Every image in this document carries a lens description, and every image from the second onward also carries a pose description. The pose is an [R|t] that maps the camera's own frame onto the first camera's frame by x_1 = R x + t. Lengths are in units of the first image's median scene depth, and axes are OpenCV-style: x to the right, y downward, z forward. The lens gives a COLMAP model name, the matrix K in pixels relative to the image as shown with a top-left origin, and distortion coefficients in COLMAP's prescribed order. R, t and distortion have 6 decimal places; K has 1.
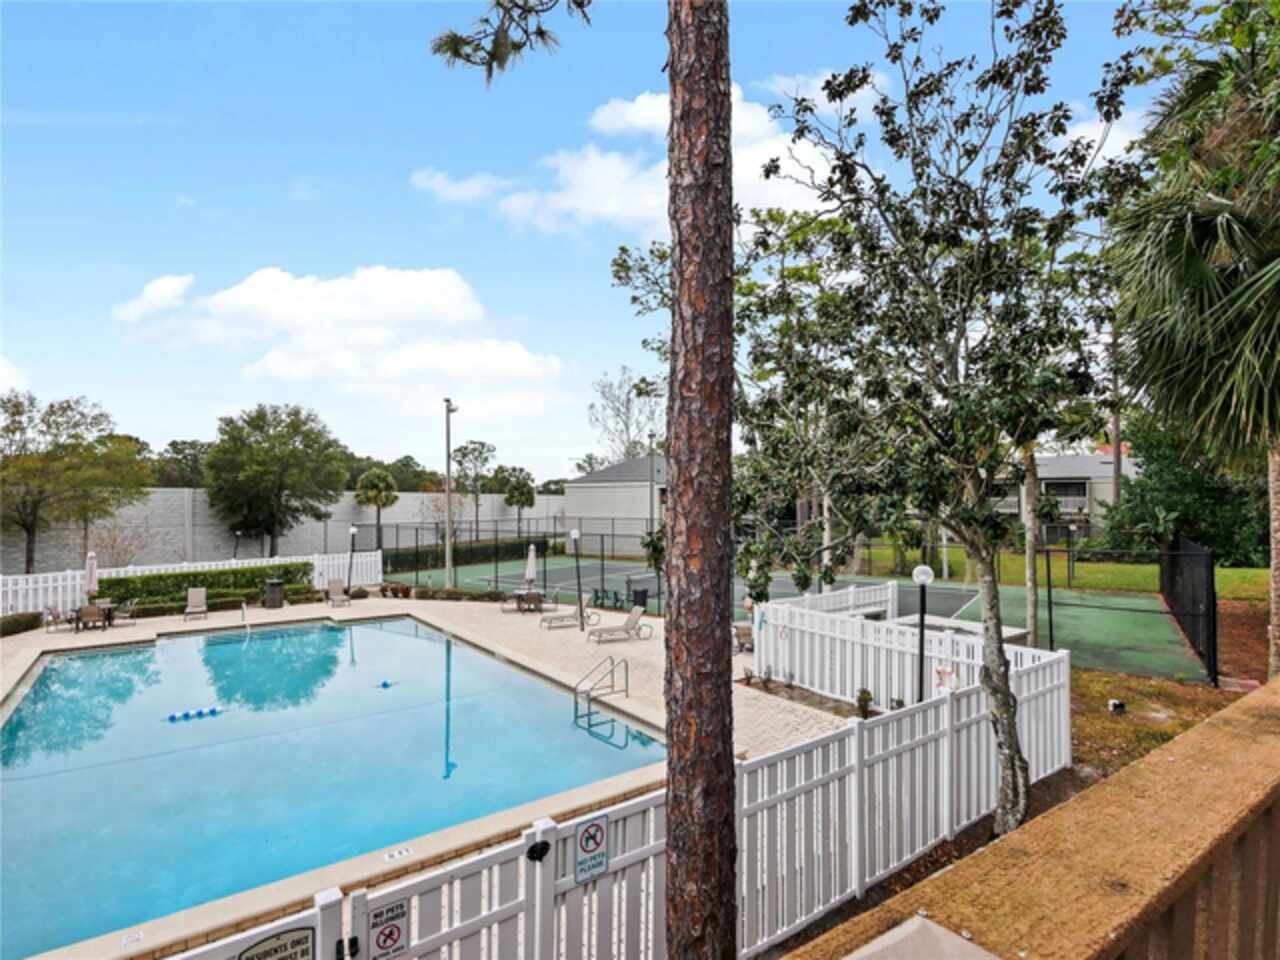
lens RADIAL K [[632.5, 0, 640.0], [0, 632.5, 480.0], [0, 0, 1]] dist [0.002150, 0.001010]
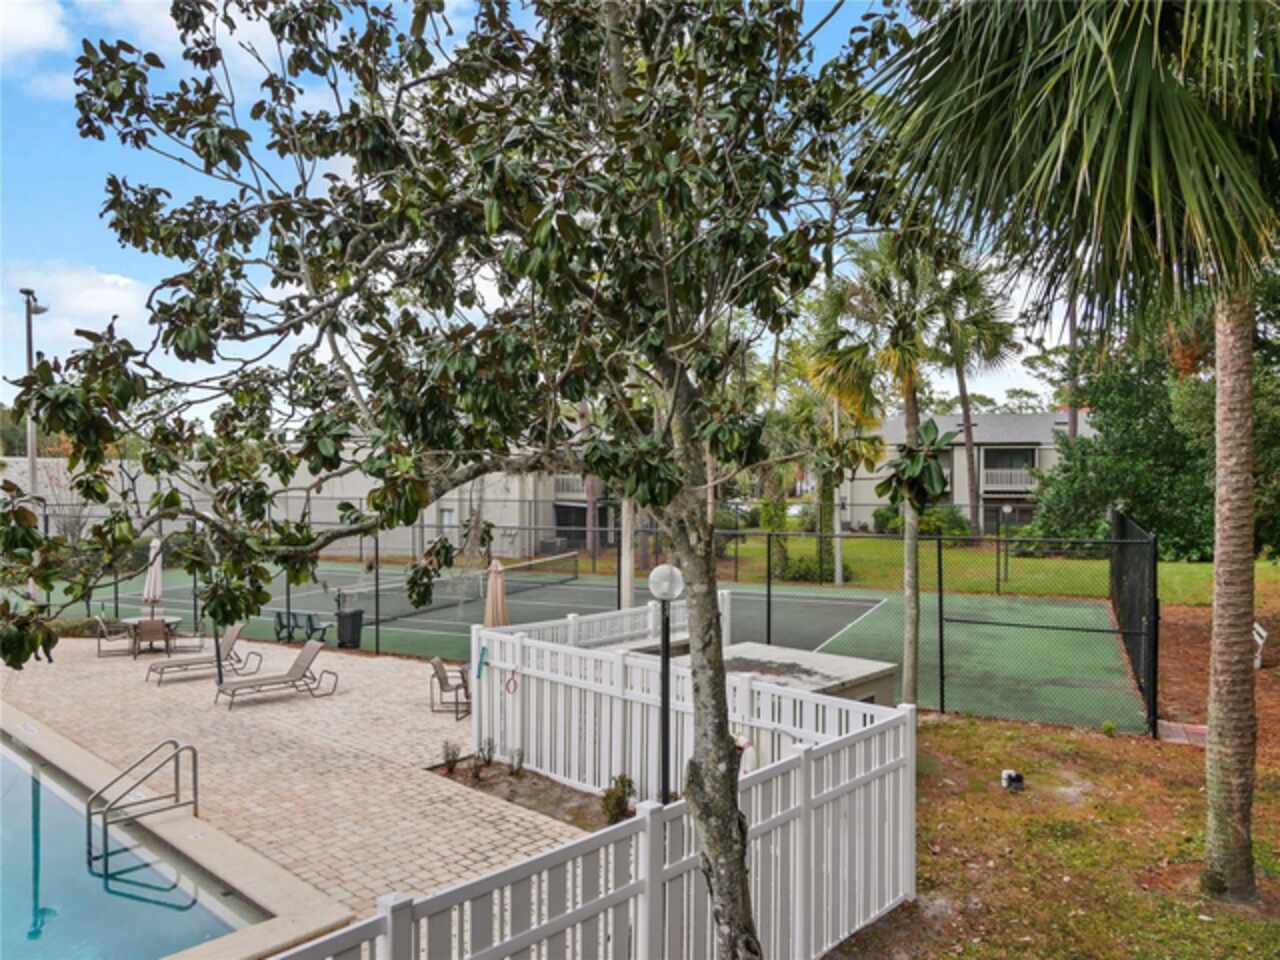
lens RADIAL K [[904.6, 0, 640.0], [0, 904.6, 480.0], [0, 0, 1]] dist [0.013966, -0.000628]
pose [[0.982995, 0.003340, 0.183604, 0.196124], [-0.009811, 0.999362, 0.034348, 0.024280], [-0.183373, -0.035566, 0.982400, 0.163857]]
